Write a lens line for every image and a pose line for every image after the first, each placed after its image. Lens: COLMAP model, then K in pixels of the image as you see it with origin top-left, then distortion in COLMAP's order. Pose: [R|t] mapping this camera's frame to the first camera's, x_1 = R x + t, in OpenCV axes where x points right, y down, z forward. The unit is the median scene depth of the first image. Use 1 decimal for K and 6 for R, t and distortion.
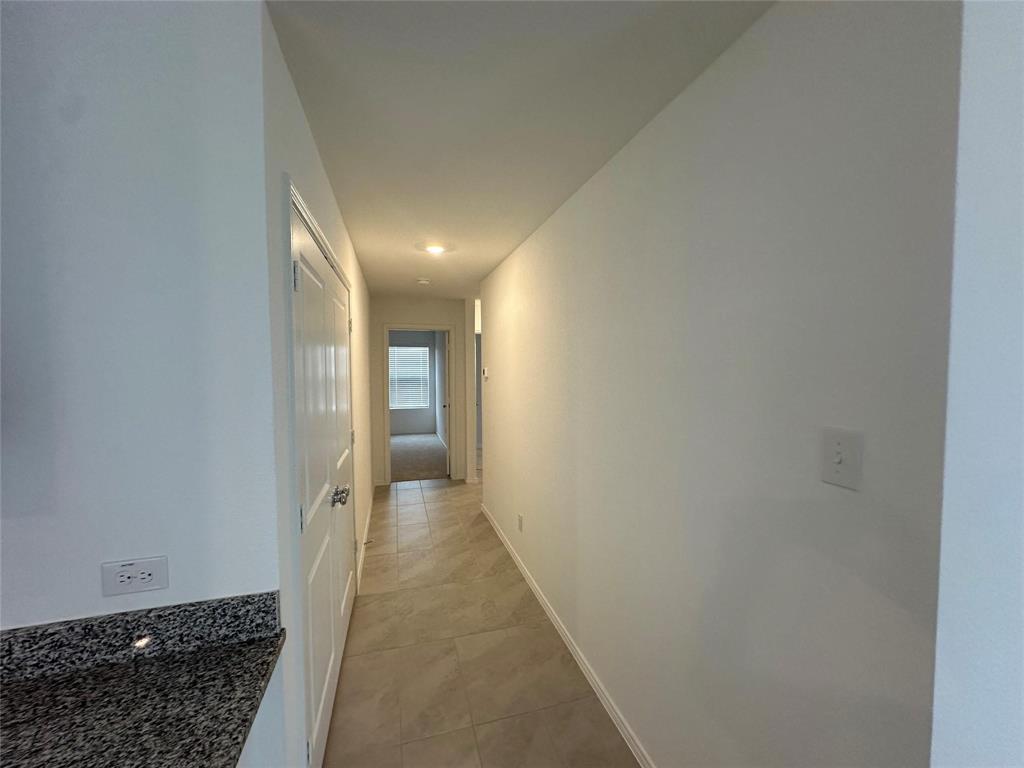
lens RADIAL K [[410.4, 0, 509.6], [0, 410.4, 384.0], [0, 0, 1]] dist [-0.000504, -0.000673]
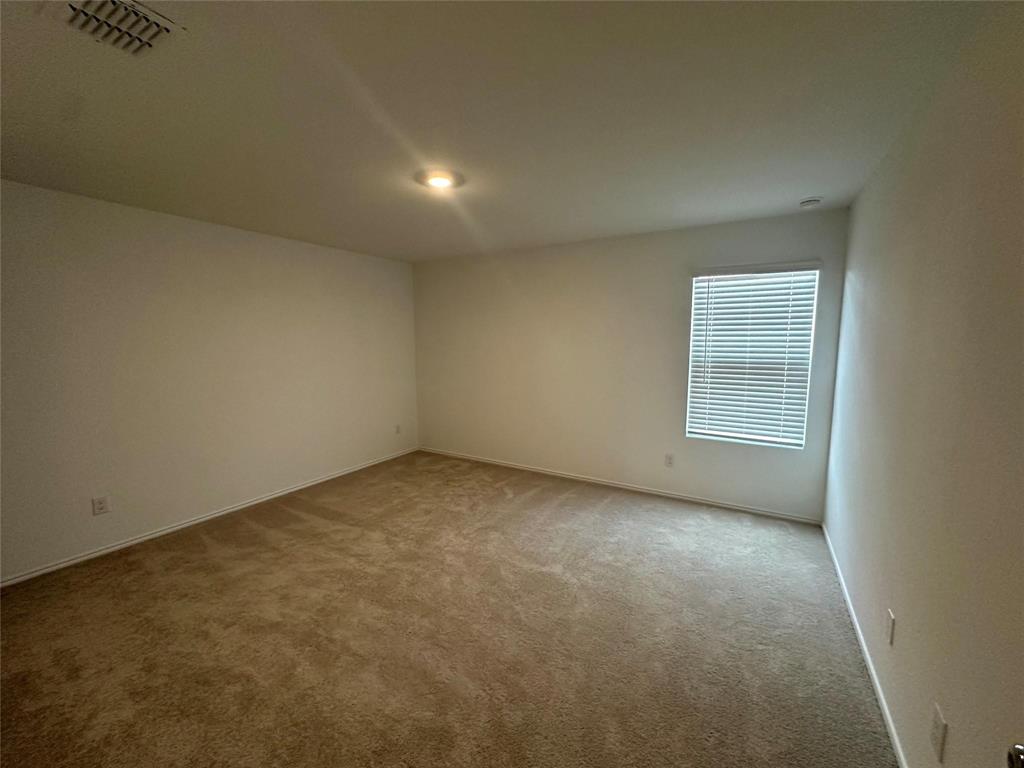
lens RADIAL K [[410.4, 0, 502.6], [0, 410.4, 384.1], [0, 0, 1]] dist [-0.000504, -0.000673]
pose [[0.650530, 0.088679, -0.754285, -0.108804], [-0.028829, 0.995327, 0.092154, -0.021948], [0.758933, -0.038204, 0.650047, 0.598857]]
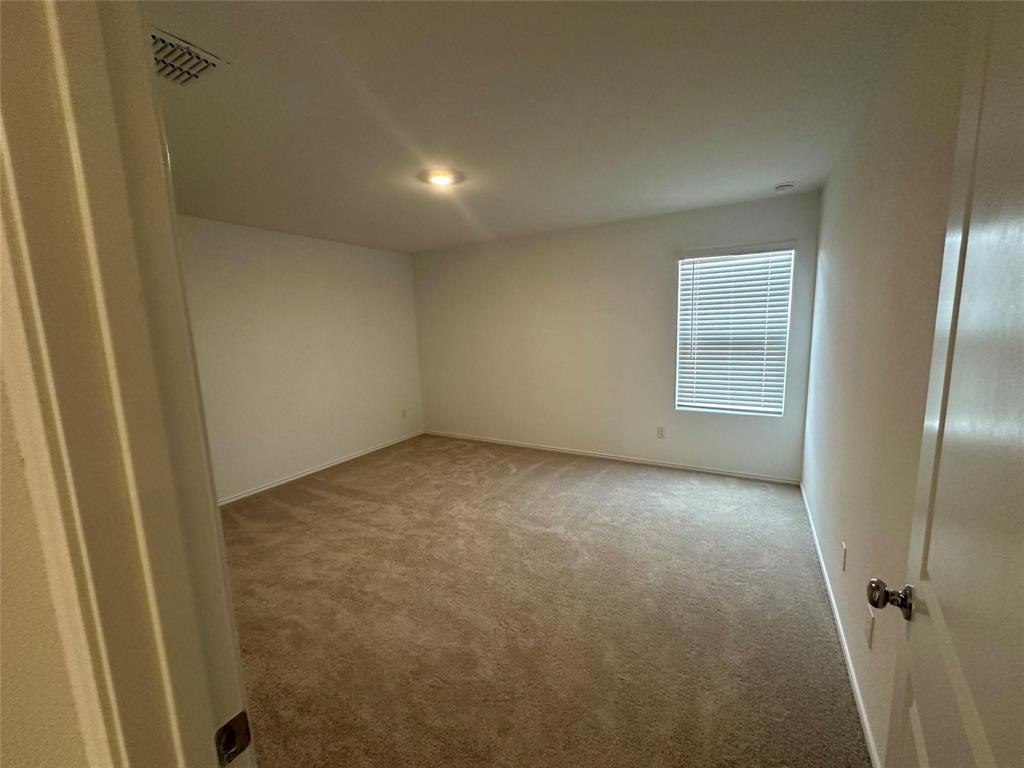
lens RADIAL K [[410.4, 0, 502.7], [0, 410.4, 383.4], [0, 0, 1]] dist [-0.000504, -0.000673]
pose [[0.659094, 0.089809, -0.746679, -0.091123], [0.003418, 0.992476, 0.122391, -0.019702], [0.752053, -0.083219, 0.653828, 0.577950]]
